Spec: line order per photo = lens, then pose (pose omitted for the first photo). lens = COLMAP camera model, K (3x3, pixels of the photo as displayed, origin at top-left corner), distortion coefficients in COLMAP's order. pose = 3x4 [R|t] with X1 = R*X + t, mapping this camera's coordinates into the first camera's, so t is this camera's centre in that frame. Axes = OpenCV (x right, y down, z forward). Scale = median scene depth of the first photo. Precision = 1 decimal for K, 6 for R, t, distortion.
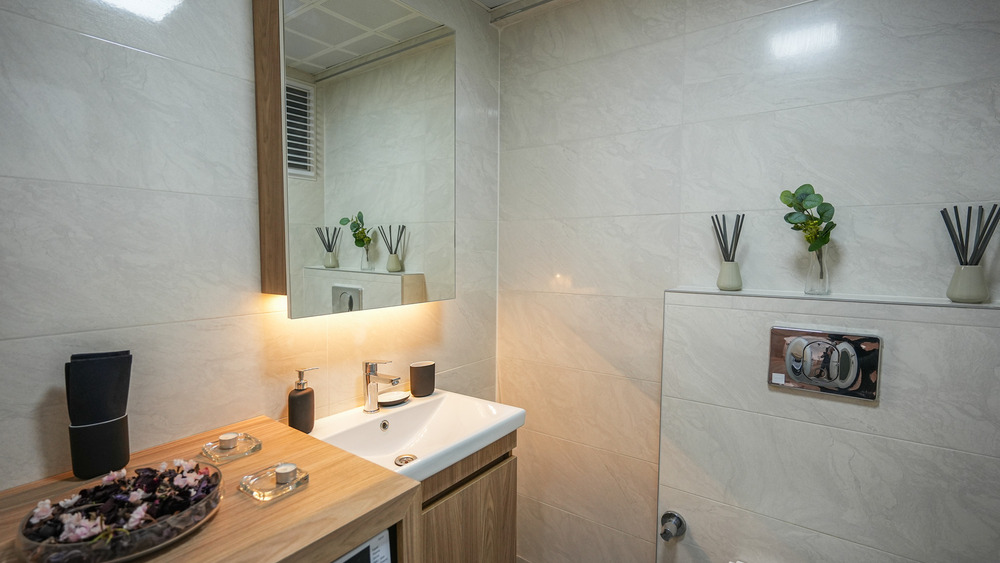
lens RADIAL K [[470.9, 0, 499.8], [0, 470.9, 285.0], [0, 0, 1]] dist [-0.008984, 0.005375]
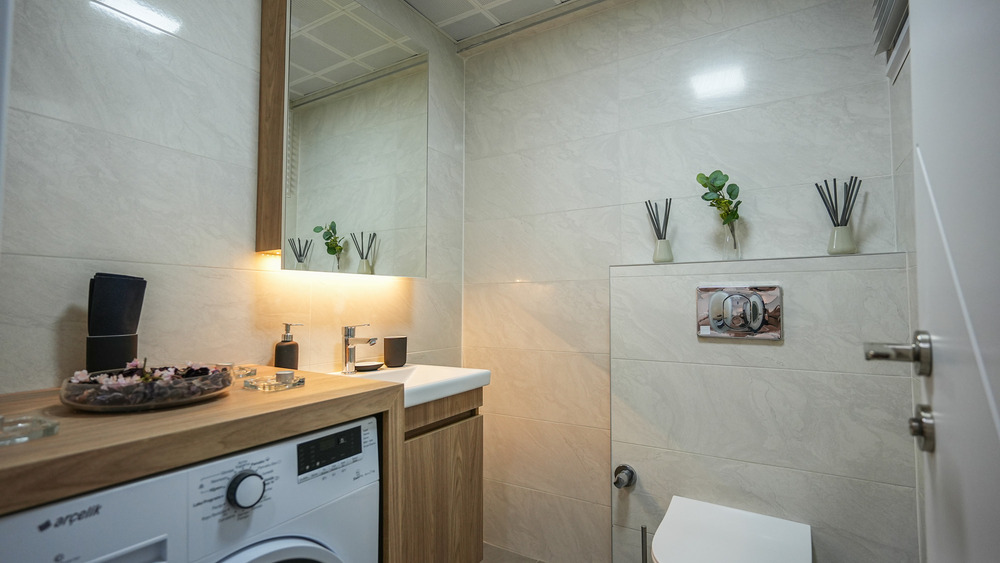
lens RADIAL K [[470.9, 0, 497.5], [0, 470.9, 282.8], [0, 0, 1]] dist [-0.008984, 0.005375]
pose [[0.996691, 0.000001, 0.081284, -0.021079], [0.009492, 0.993157, -0.116398, 0.205410], [-0.080728, 0.116785, 0.989871, -0.133794]]
